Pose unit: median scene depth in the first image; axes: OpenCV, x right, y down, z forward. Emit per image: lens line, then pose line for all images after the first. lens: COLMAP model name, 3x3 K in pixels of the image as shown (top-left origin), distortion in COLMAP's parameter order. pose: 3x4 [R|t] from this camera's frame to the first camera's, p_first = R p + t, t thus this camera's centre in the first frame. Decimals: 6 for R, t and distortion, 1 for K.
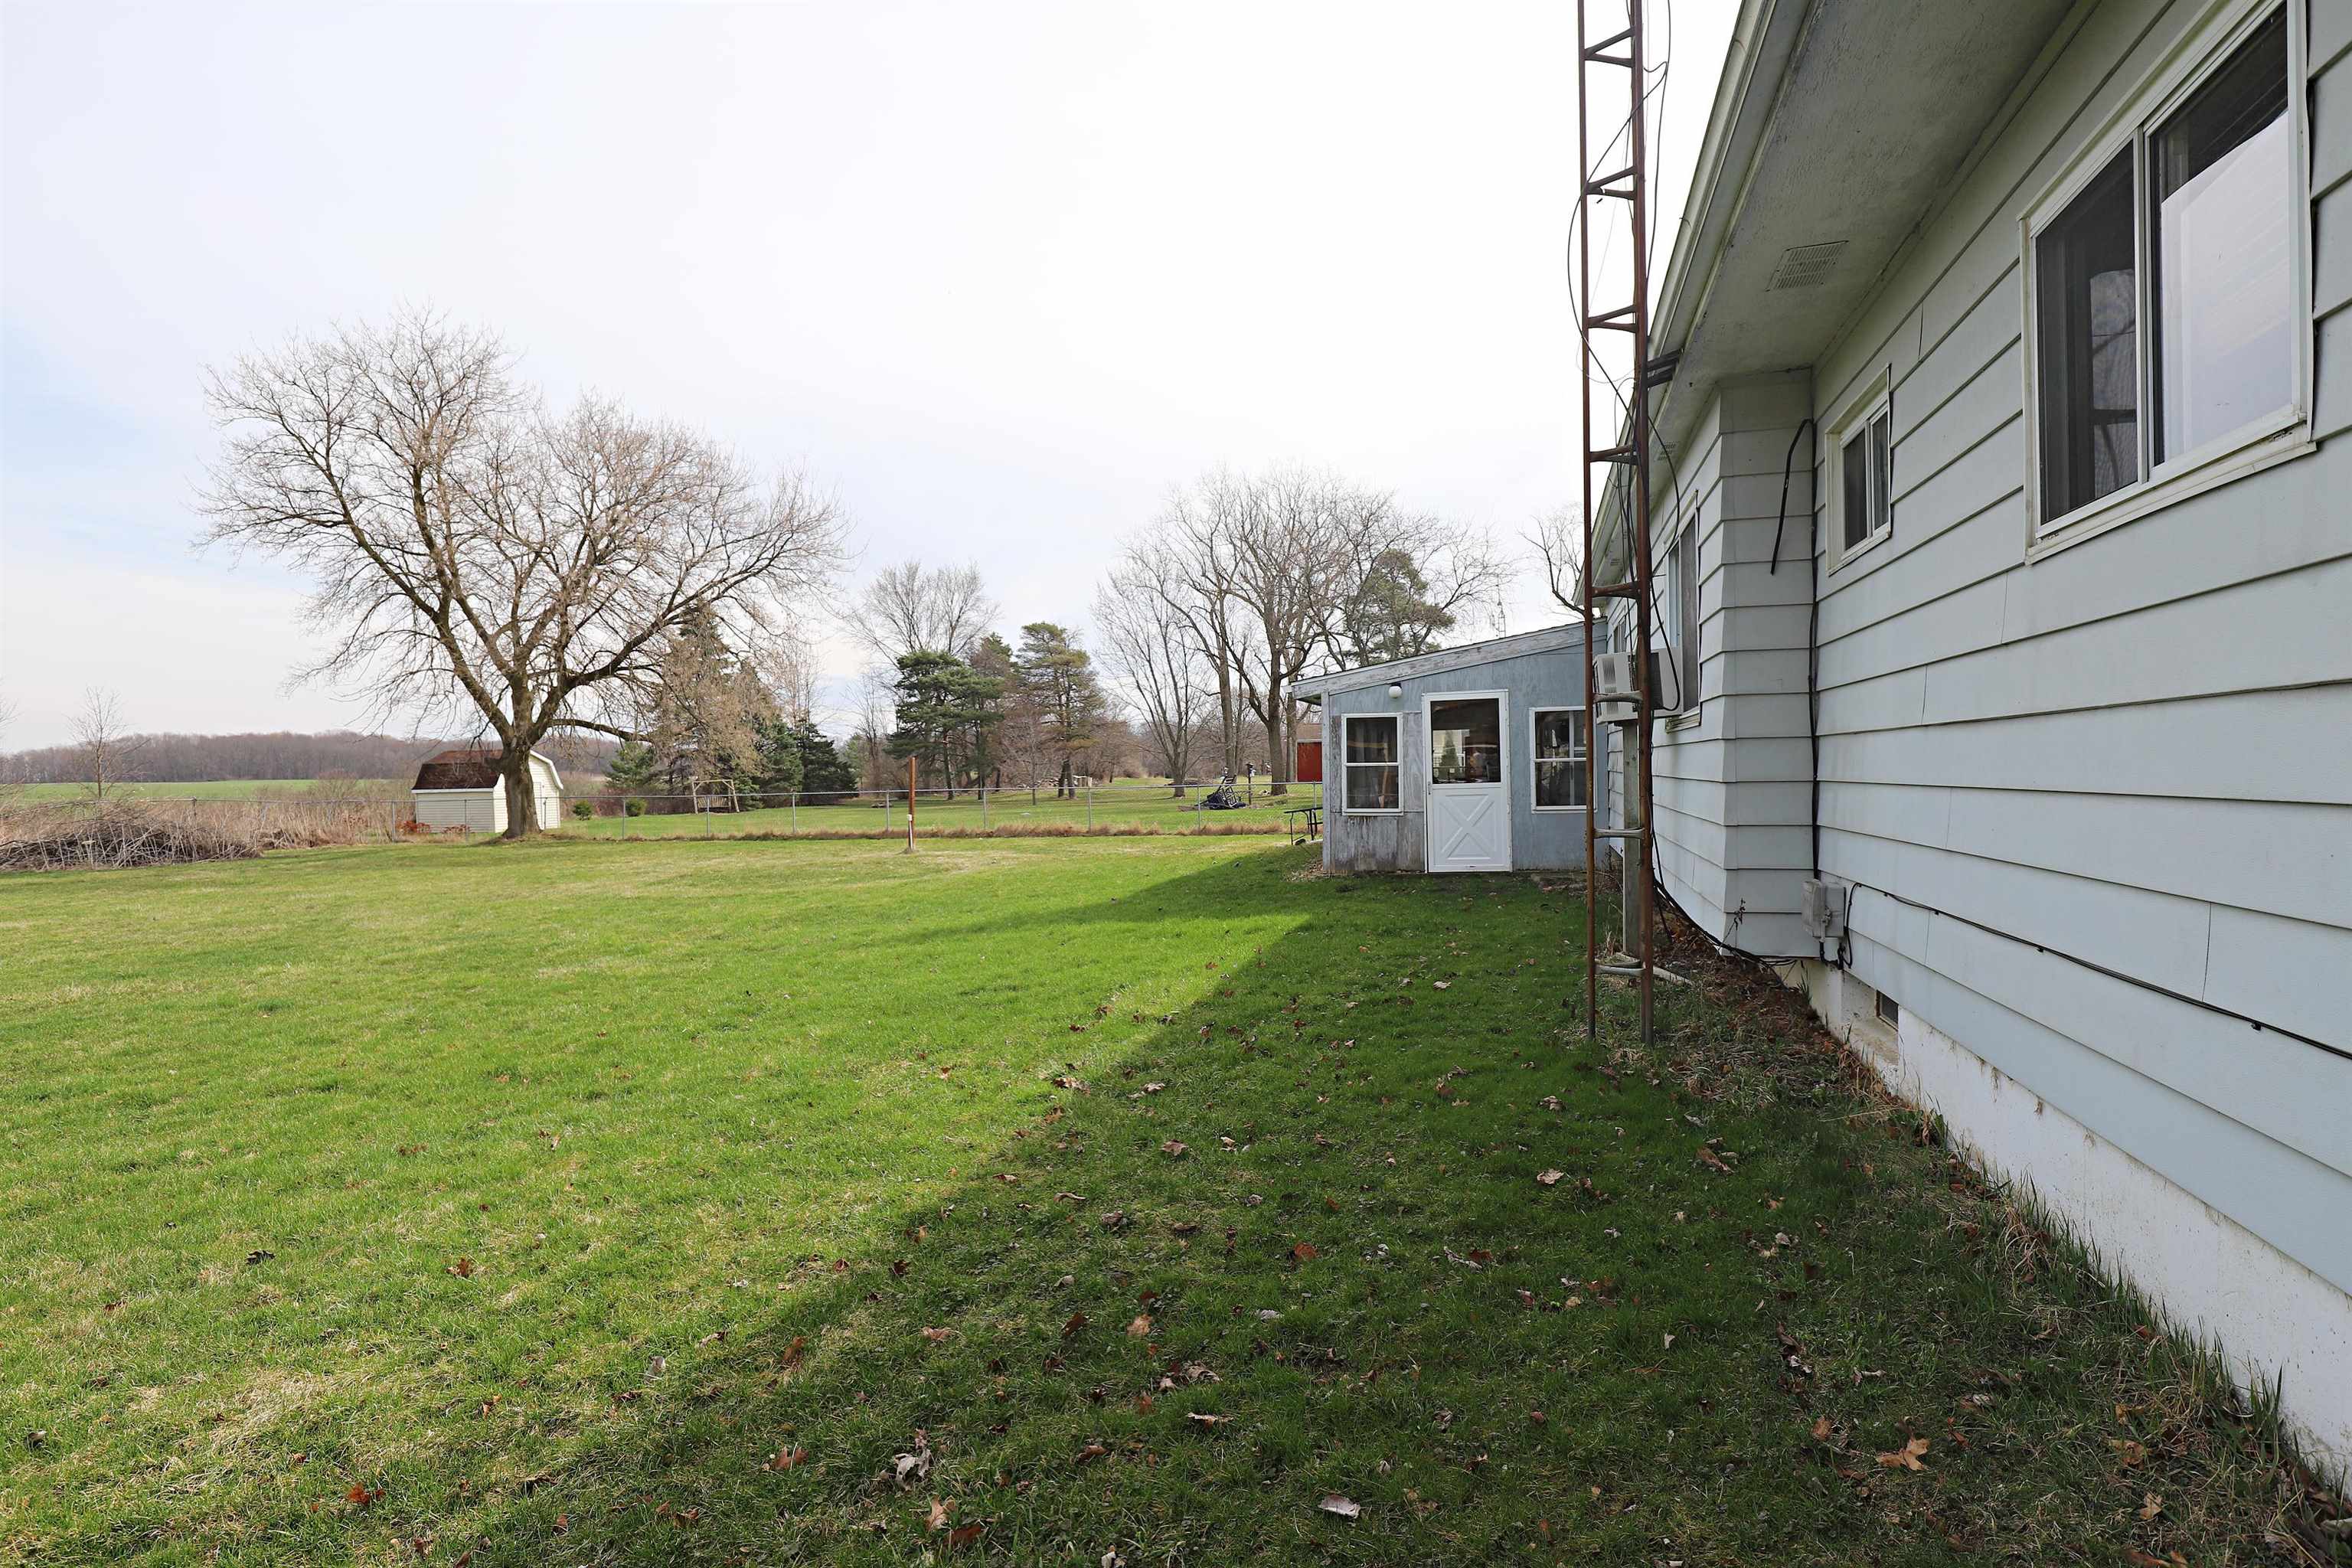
lens RADIAL K [[1217.3, 0, 1175.6], [0, 1217.3, 788.9], [0, 0, 1]] dist [-0.019683, 0.000659]
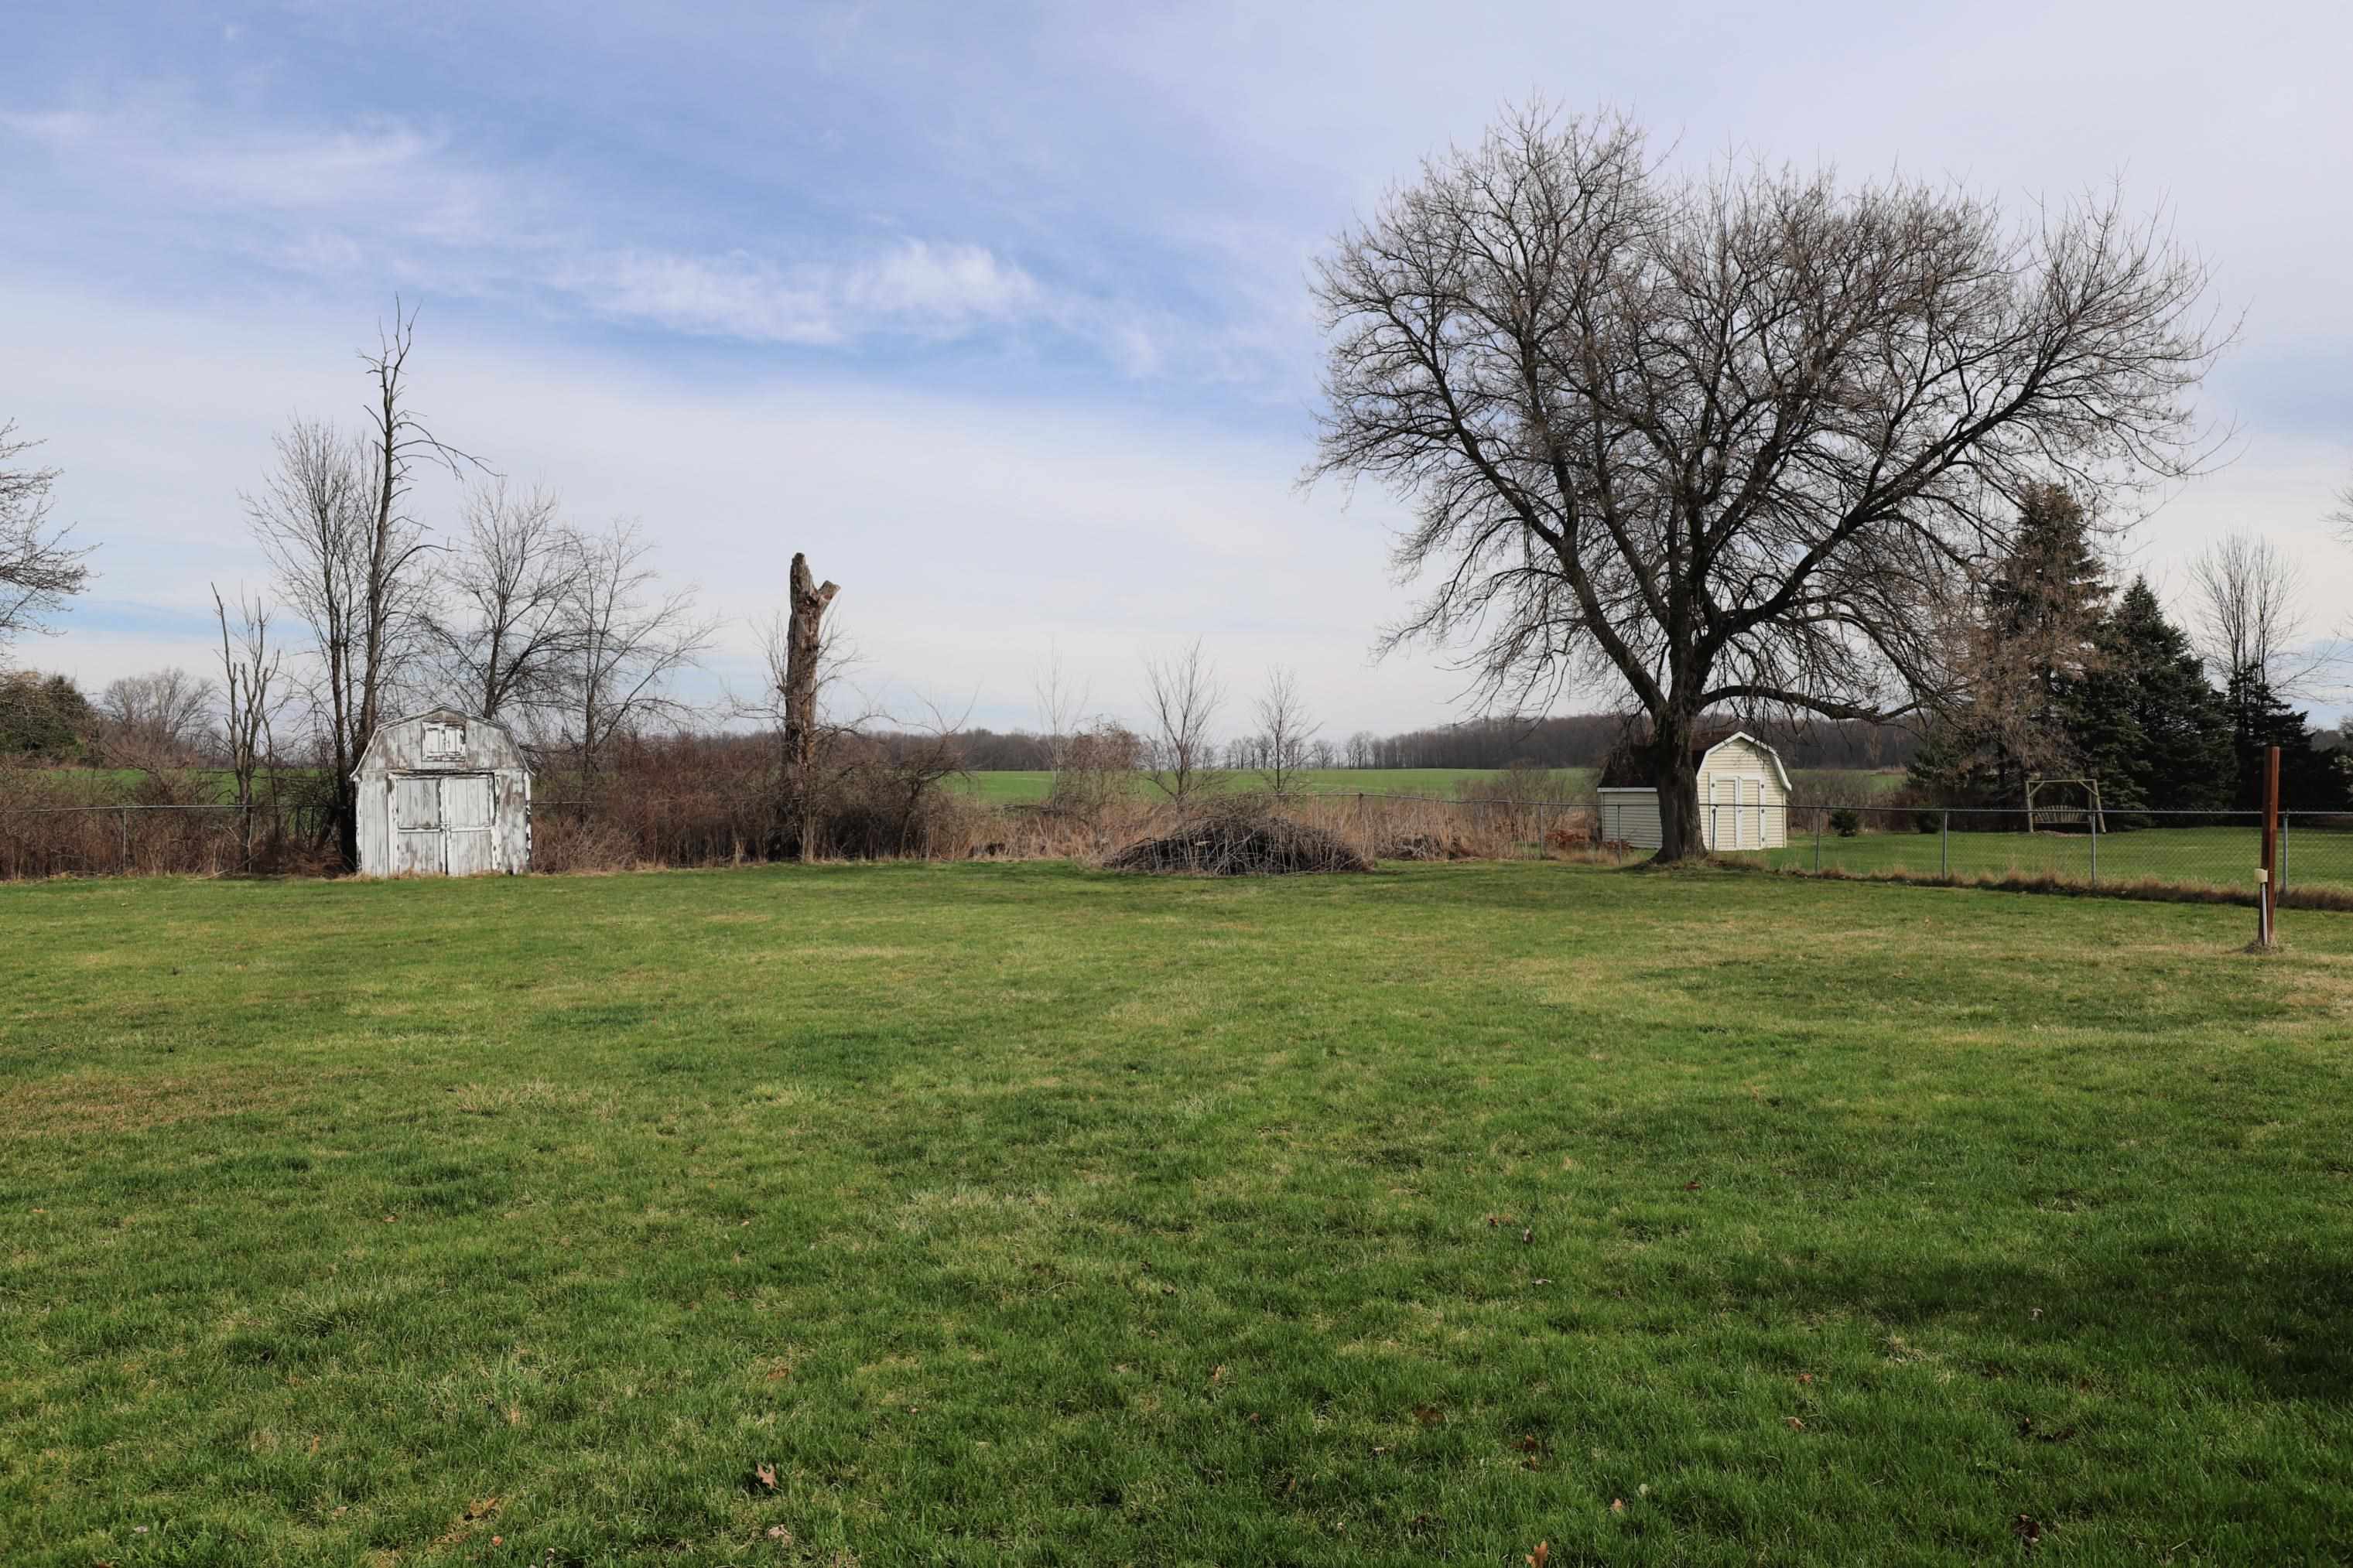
lens RADIAL K [[1670.1, 0, 1185.4], [0, 1670.1, 781.8], [0, 0, 1]] dist [0.004361, -0.002667]
pose [[0.623176, 0.017063, -0.781896, 0.018748], [-0.019062, 0.999796, 0.006626, -0.006487], [0.781850, 0.010775, 0.623374, 0.213657]]
